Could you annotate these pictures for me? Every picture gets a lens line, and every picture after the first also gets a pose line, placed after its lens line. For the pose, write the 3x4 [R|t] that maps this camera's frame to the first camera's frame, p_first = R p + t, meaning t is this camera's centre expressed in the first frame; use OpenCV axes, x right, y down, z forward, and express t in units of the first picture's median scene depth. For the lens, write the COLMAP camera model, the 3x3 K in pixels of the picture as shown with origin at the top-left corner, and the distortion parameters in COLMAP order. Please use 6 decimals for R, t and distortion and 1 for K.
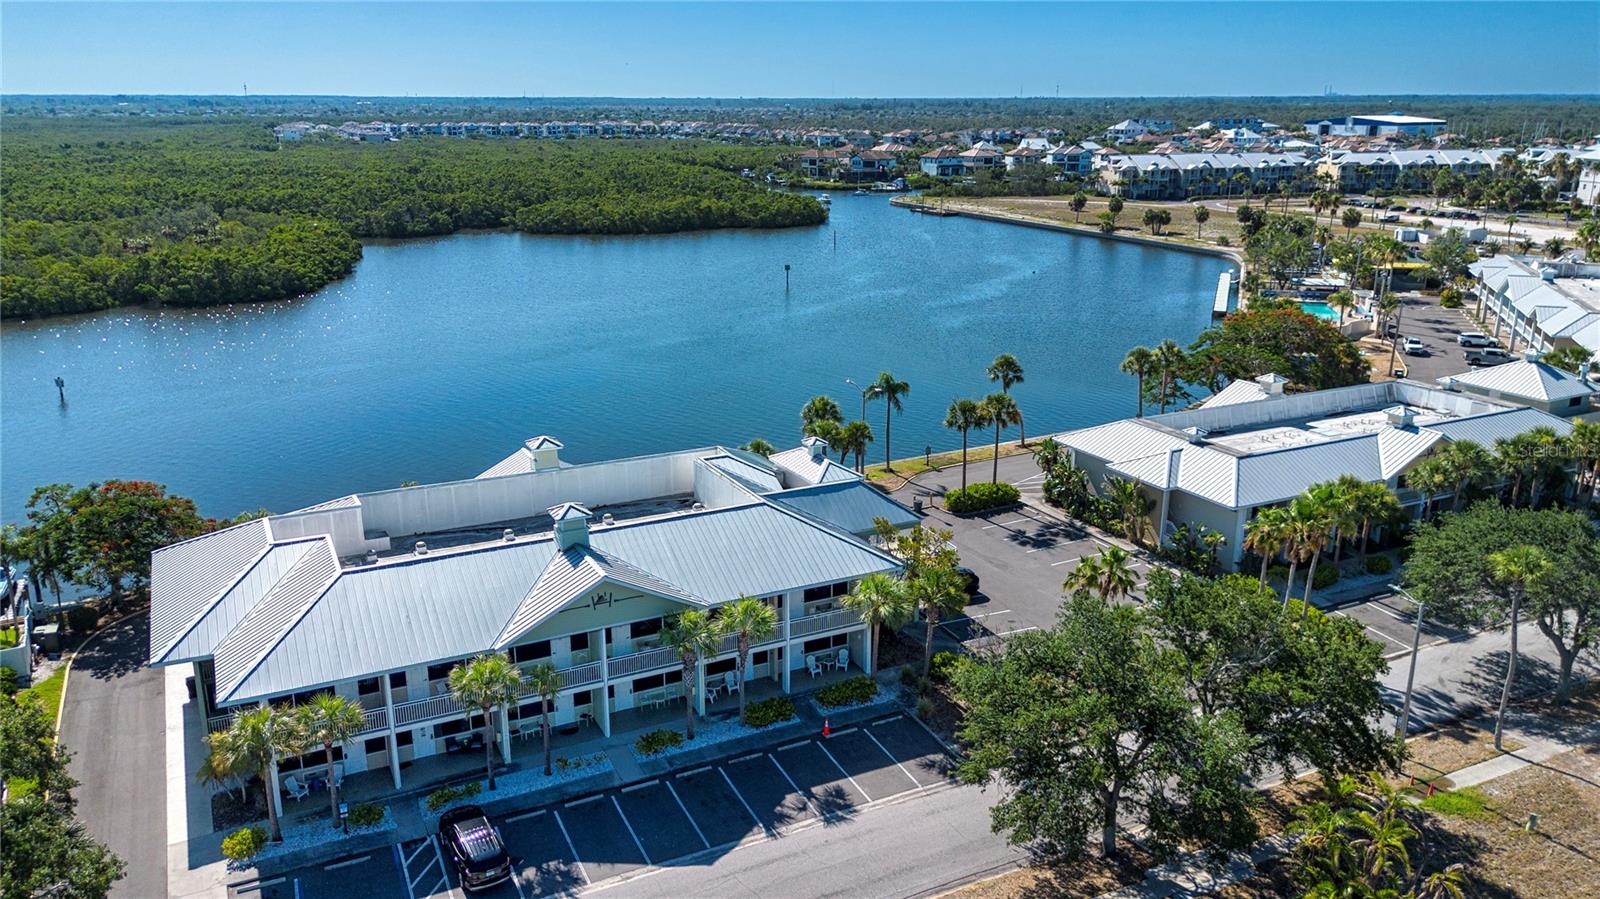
lens RADIAL K [[1174.8, 0, 827.7], [0, 1174.8, 450.9], [0, 0, 1]] dist [0.100351, -0.153163]
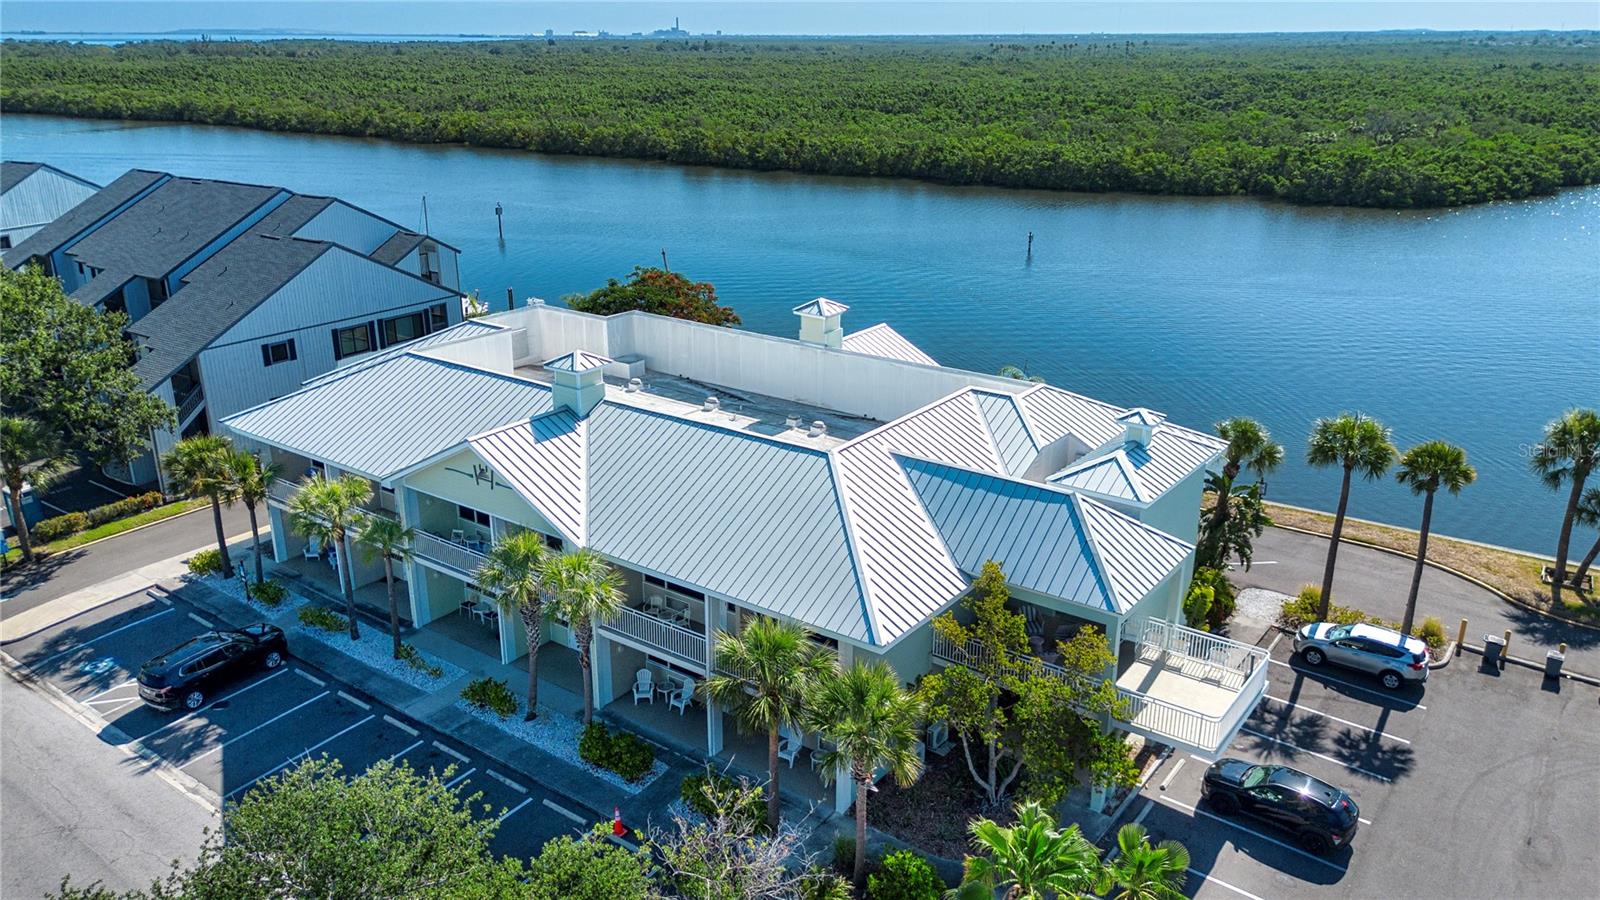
lens RADIAL K [[1174.8, 0, 827.7], [0, 1174.8, 451.4], [0, 0, 1]] dist [0.100351, -0.153163]
pose [[0.445862, 0.292705, -0.845891, 0.422568], [-0.252440, 0.947780, 0.194903, -0.068402], [0.858767, 0.126637, 0.496469, 0.675390]]
